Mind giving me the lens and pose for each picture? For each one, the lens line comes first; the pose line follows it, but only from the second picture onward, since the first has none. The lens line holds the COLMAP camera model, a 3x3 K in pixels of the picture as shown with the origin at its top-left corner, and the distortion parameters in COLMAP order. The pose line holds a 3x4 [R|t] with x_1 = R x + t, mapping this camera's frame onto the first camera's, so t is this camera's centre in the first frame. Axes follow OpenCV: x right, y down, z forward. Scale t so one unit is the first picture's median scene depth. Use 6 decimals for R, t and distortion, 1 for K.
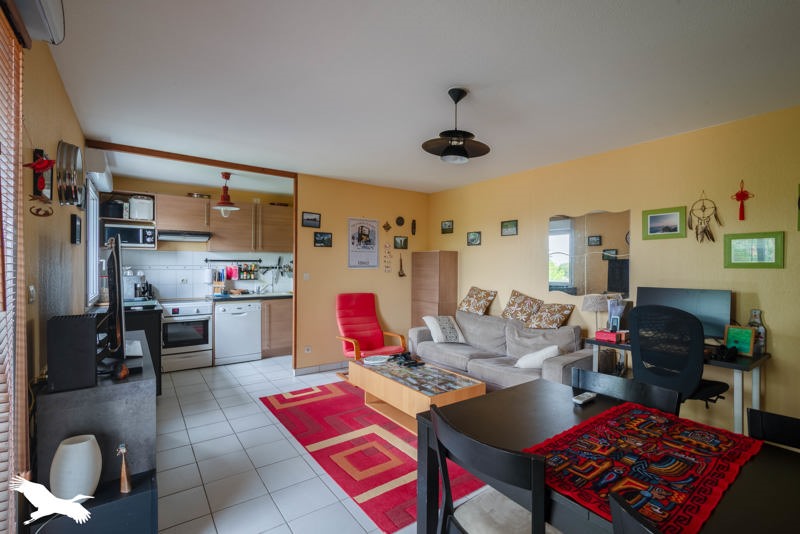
lens RADIAL K [[376.0, 0, 389.6], [0, 376.0, 266.2], [0, 0, 1]] dist [-0.004636, -0.000555]
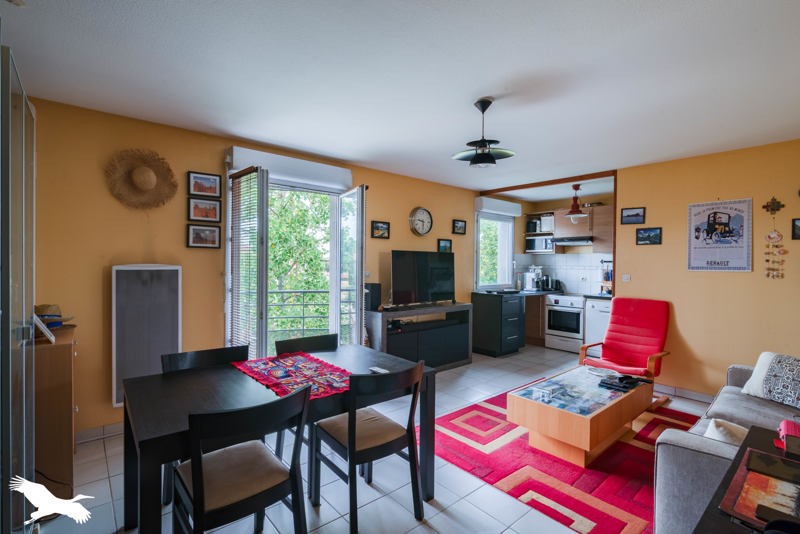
lens RADIAL K [[376.0, 0, 389.6], [0, 376.0, 266.2], [0, 0, 1]] dist [-0.004636, -0.000555]
pose [[0.056843, 0.004517, -0.998373, 0.645116], [-0.010649, 0.999936, 0.003918, 0.000946], [0.998326, 0.010409, 0.056887, 0.354376]]
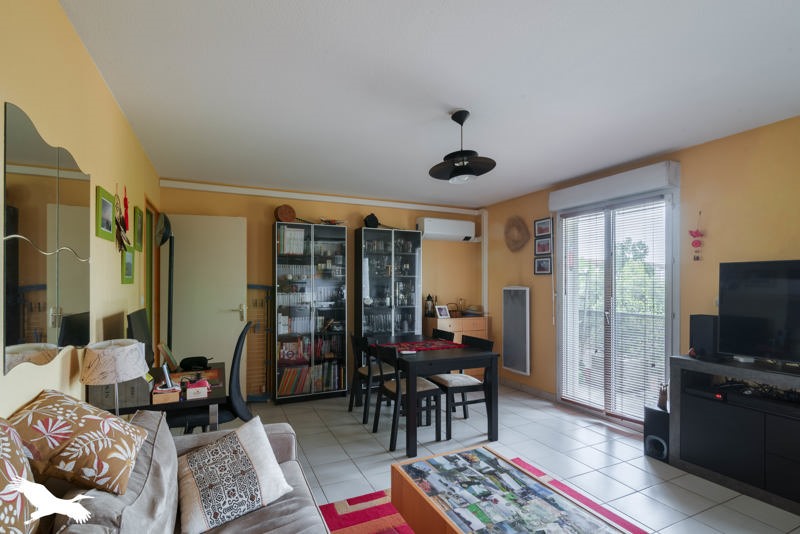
lens RADIAL K [[363.5, 0, 401.4], [0, 363.5, 281.2], [0, 0, 1]] dist [-0.000328, -0.000064]
pose [[-0.983721, -0.005403, 0.179624, 0.083173], [-0.006866, 0.999948, -0.007524, 0.000583], [-0.179574, -0.008635, -0.983707, 1.047341]]
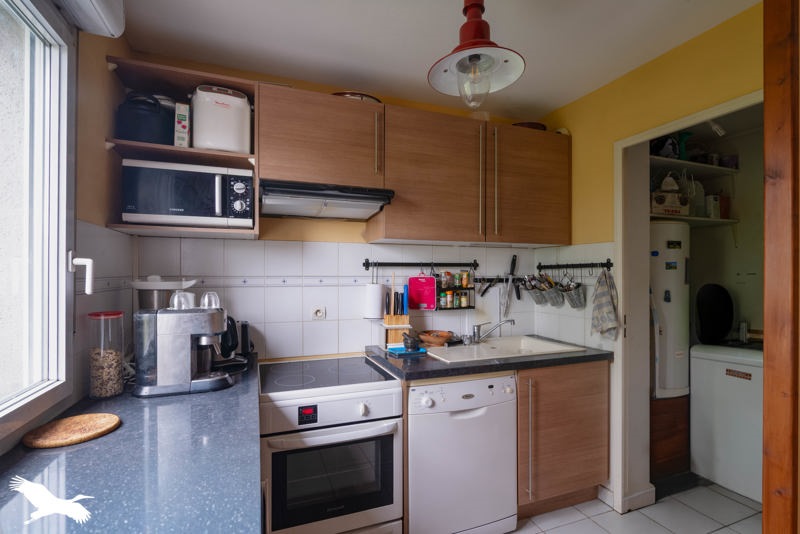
lens RADIAL K [[381.3, 0, 400.0], [0, 381.3, 267.0], [0, 0, 1]] dist [-0.003352, -0.000334]
pose [[0.976243, -0.008333, -0.216518, -0.405083], [0.003981, 0.999781, -0.020531, -0.003454], [0.216642, 0.019182, 0.976063, 0.666937]]
